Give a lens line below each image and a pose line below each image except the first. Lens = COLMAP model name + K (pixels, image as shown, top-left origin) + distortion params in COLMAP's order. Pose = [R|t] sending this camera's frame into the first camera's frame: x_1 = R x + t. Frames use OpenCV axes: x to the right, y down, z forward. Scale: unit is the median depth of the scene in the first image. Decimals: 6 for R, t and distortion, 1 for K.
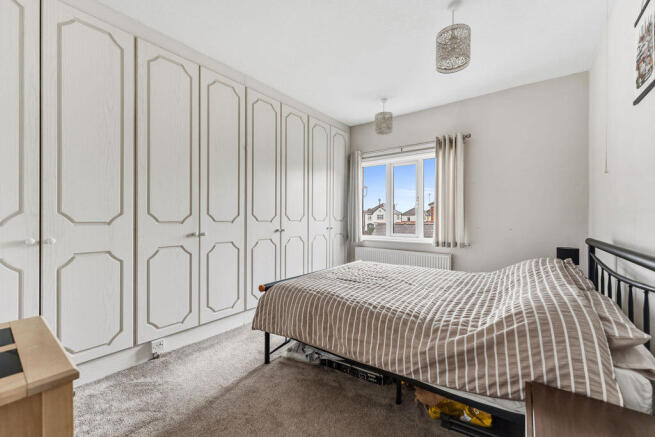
lens RADIAL K [[270.1, 0, 329.4], [0, 270.1, 218.0], [0, 0, 1]] dist [0.000455, -0.000426]
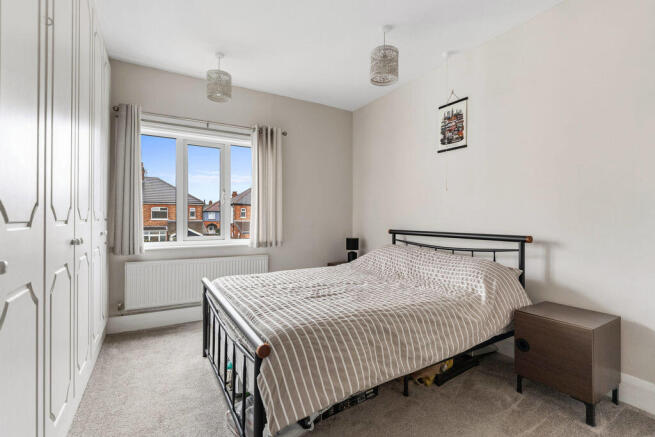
lens RADIAL K [[307.2, 0, 329.3], [0, 307.2, 216.3], [0, 0, 1]] dist [0.002083, 0.000109]
pose [[0.366982, 0.002732, 0.930224, -0.461756], [-0.001852, 0.999996, -0.002206, 0.003490], [-0.930226, -0.000913, 0.366985, 0.416361]]
